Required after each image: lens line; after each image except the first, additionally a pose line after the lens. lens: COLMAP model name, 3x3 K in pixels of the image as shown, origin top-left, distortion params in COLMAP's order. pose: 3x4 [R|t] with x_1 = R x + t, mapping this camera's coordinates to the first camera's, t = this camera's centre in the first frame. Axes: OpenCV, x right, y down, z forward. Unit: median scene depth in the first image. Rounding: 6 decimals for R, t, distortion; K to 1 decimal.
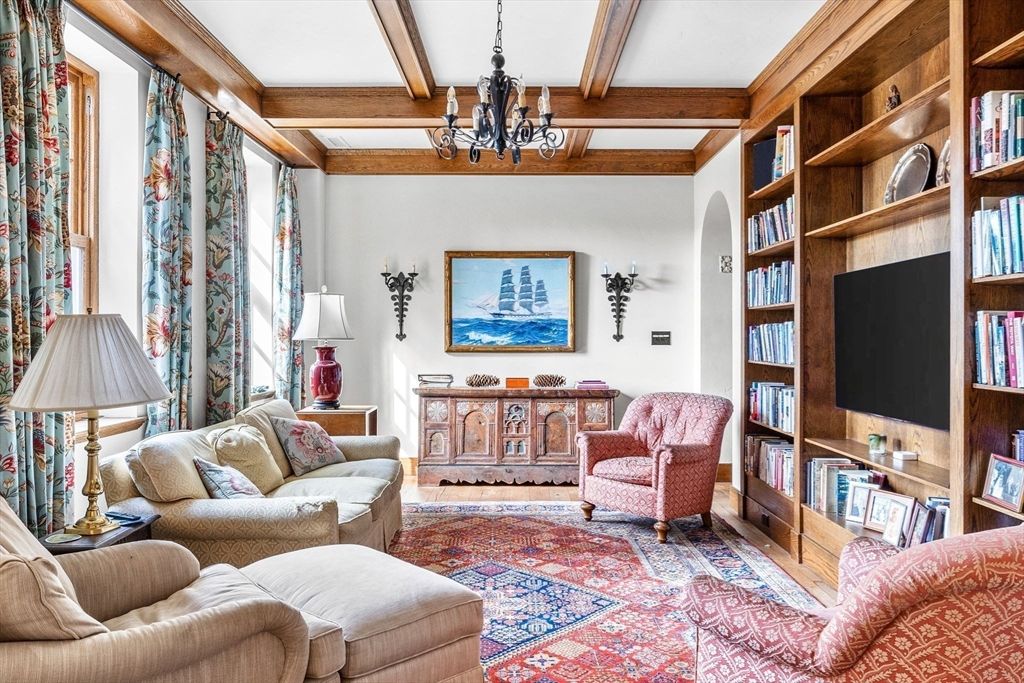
lens RADIAL K [[721.7, 0, 513.8], [0, 721.7, 338.6], [0, 0, 1]] dist [-0.008127, 0.000078]
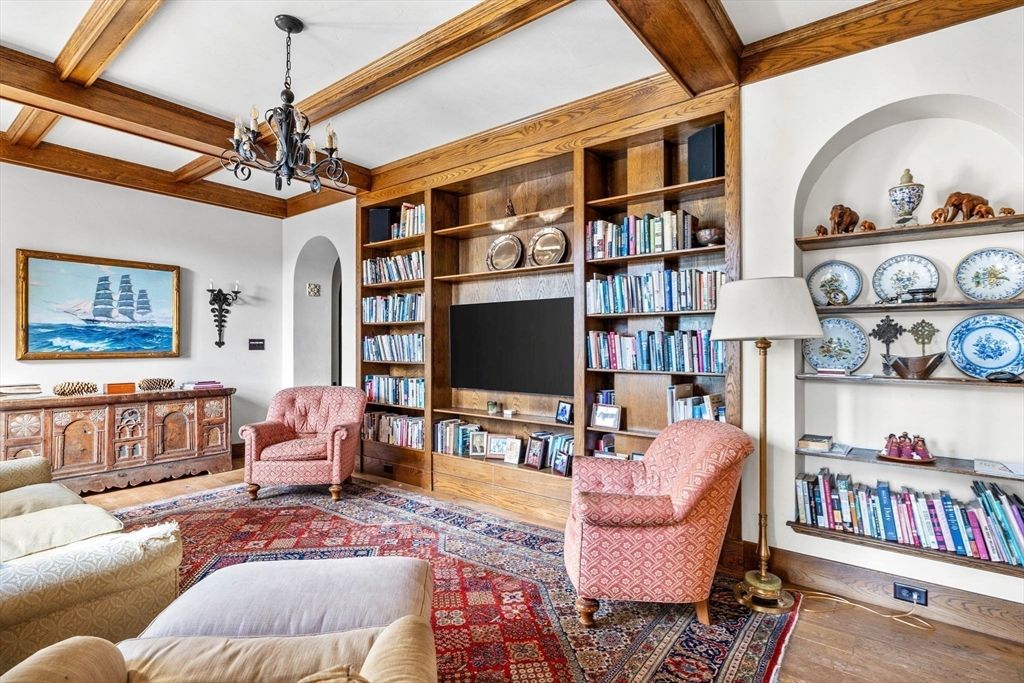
lens RADIAL K [[496.9, 0, 512.0], [0, 496.9, 342.6], [0, 0, 1]] dist [-0.001216, -0.000492]
pose [[0.616534, 0.002340, 0.787325, -0.260336], [0.000251, 0.999995, -0.003169, -0.001322], [-0.787329, 0.002151, 0.616530, 0.161031]]
